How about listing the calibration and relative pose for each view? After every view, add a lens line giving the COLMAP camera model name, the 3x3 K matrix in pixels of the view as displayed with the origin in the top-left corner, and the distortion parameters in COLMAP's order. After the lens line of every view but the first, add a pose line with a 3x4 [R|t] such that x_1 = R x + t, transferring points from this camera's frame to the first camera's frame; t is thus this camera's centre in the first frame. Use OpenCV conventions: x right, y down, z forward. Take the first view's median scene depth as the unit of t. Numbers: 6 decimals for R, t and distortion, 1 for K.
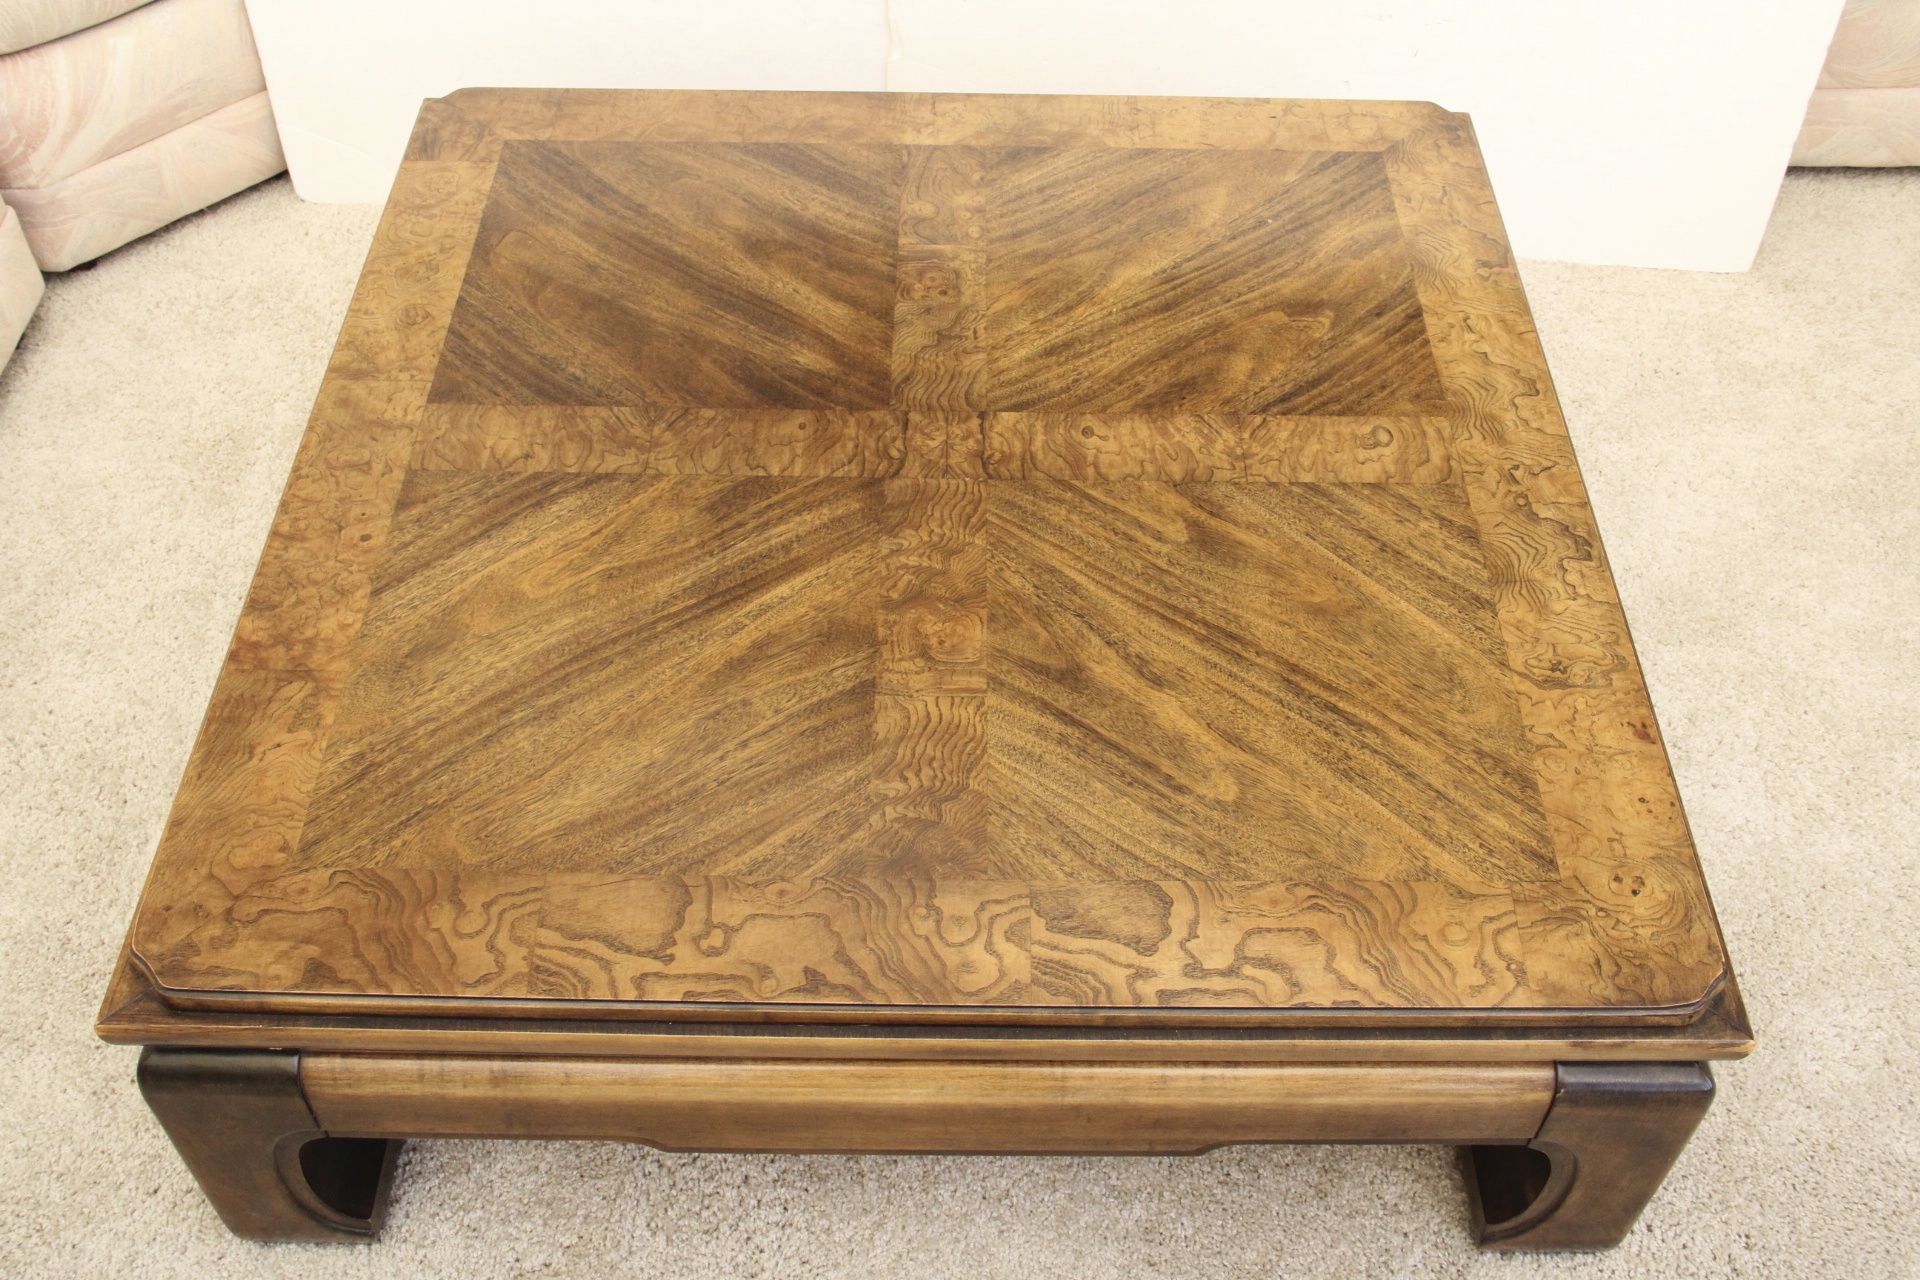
lens RADIAL K [[1965.6, 0, 960.0], [0, 1965.6, 640.0], [0, 0, 1]] dist [-0.079079, 0.025596]
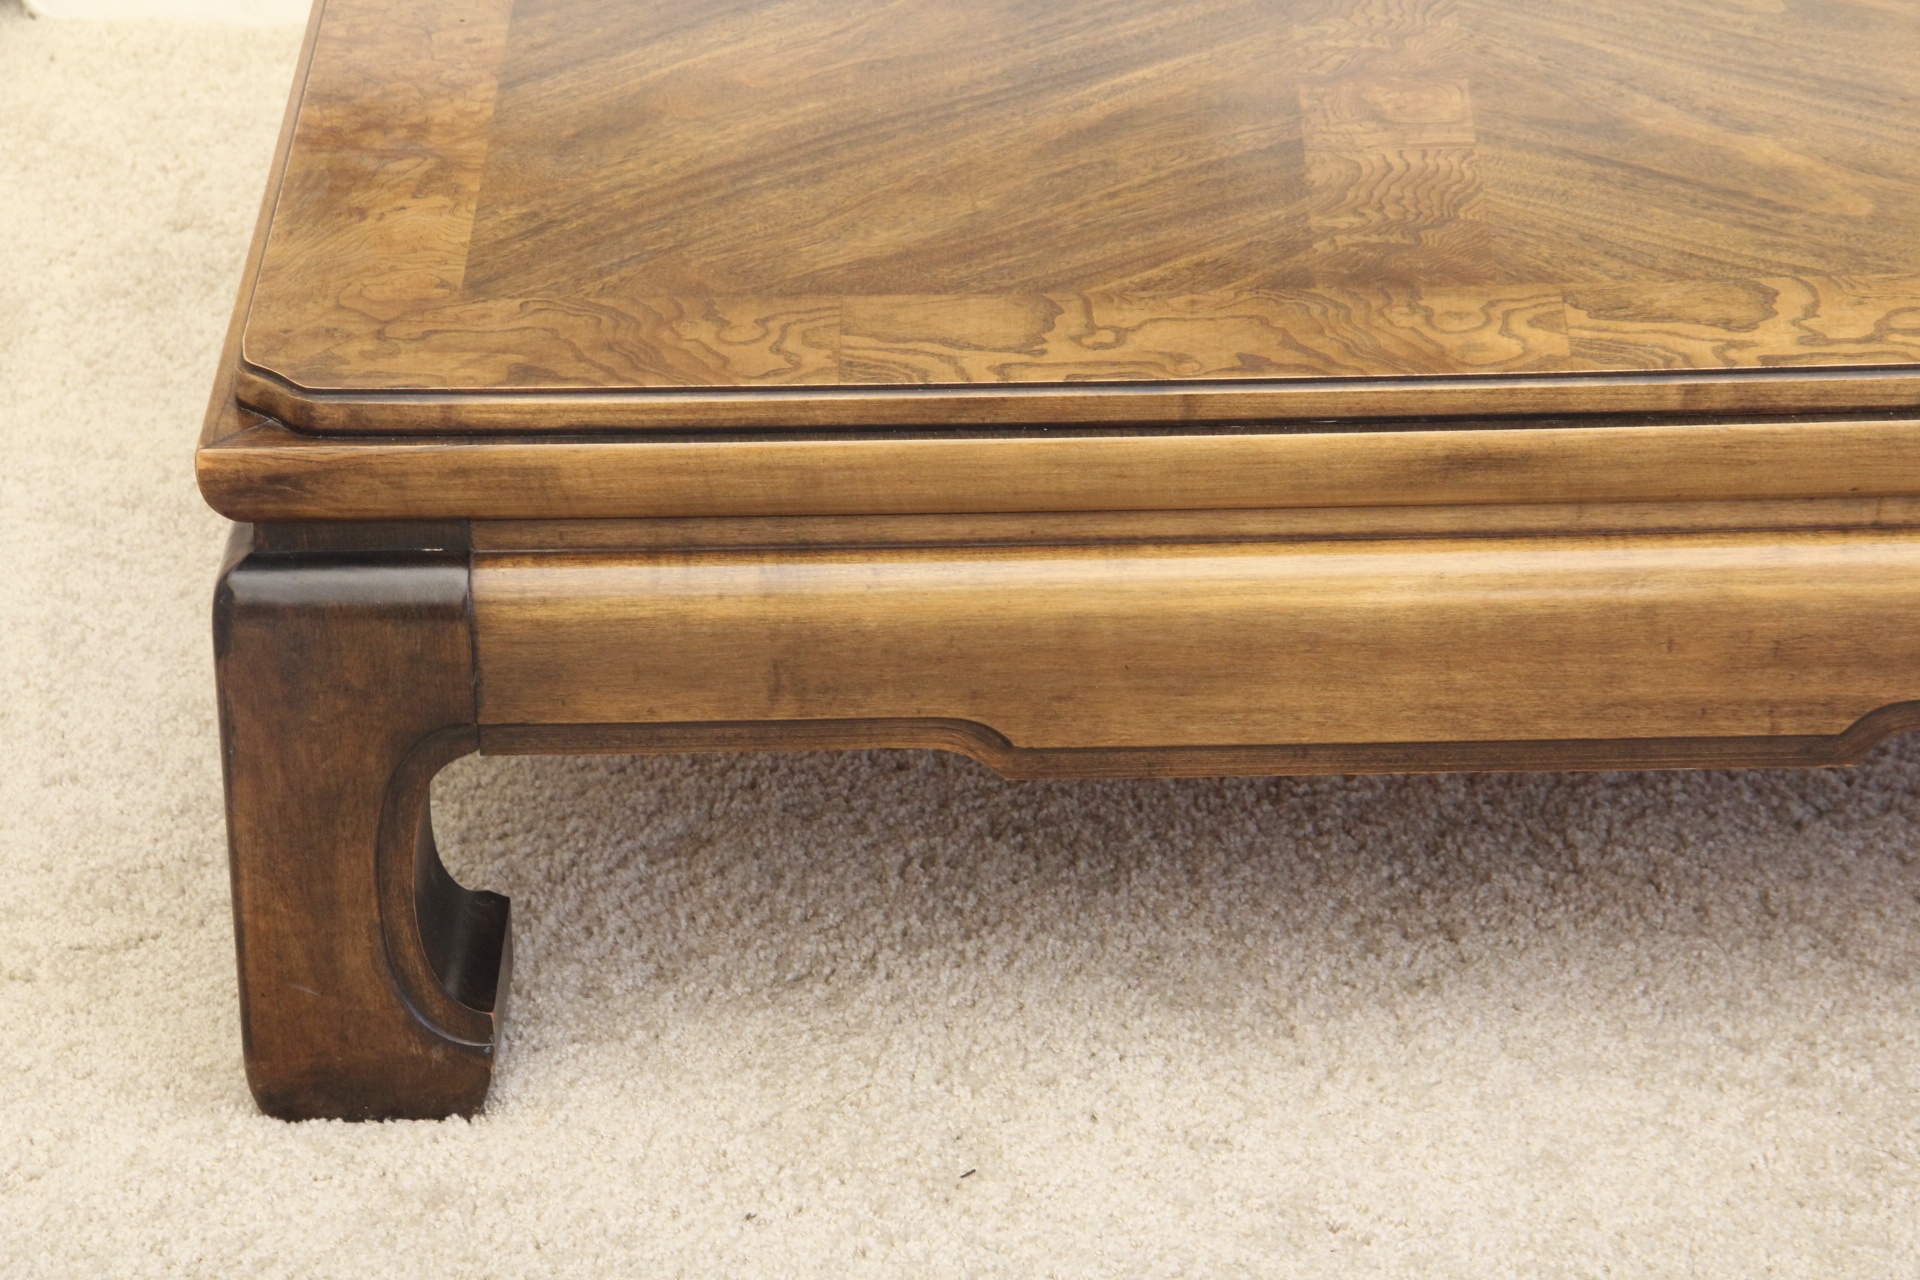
lens RADIAL K [[7093.3, 0, 960.0], [0, 7093.3, 640.0], [0, 0, 1]] dist [0.963158, -1.741318]
pose [[0.999530, -0.027361, -0.013790, -0.139938], [0.020274, 0.928064, -0.371869, 1.146446], [0.022973, 0.371415, 0.928183, -1.240733]]
